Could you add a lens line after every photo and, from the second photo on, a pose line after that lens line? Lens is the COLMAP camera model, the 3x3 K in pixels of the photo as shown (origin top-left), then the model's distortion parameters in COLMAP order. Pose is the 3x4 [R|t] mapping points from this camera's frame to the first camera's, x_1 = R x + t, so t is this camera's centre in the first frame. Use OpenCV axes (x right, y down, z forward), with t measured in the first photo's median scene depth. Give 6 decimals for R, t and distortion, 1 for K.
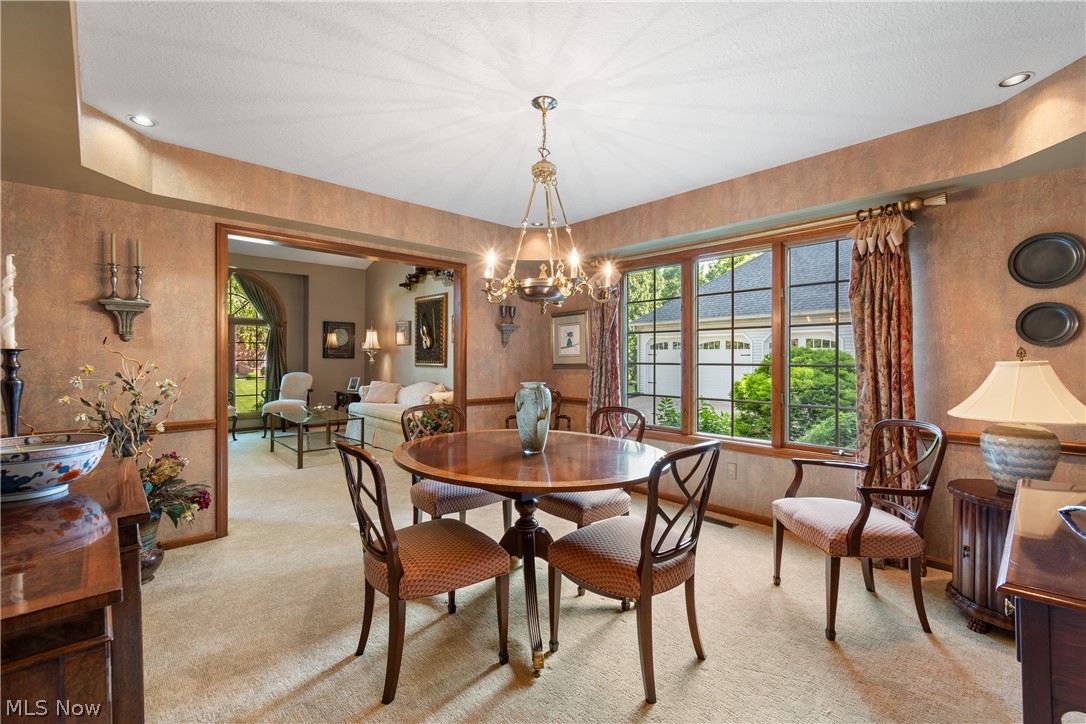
lens RADIAL K [[485.4, 0, 544.3], [0, 485.4, 358.7], [0, 0, 1]] dist [-0.000902, -0.000263]
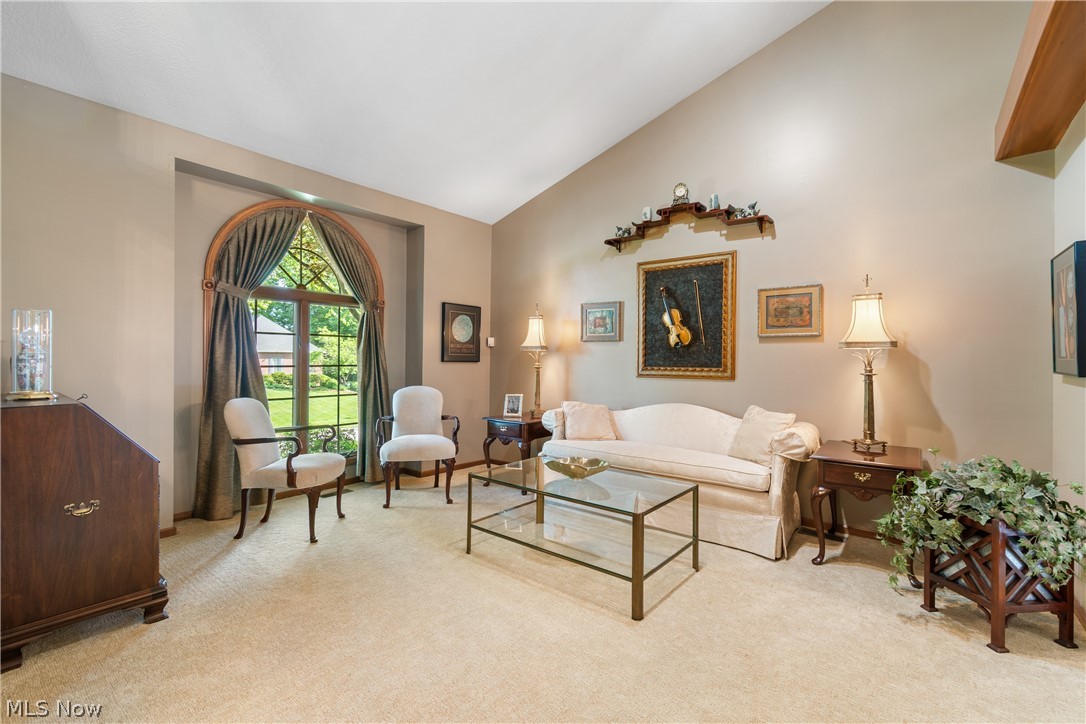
lens RADIAL K [[485.4, 0, 541.8], [0, 485.4, 362.4], [0, 0, 1]] dist [-0.000902, -0.000263]
pose [[0.990238, 0.000695, 0.139387, -0.470144], [-0.001078, 0.999996, 0.002668, -0.003152], [-0.139384, -0.002792, 0.990234, 0.421378]]
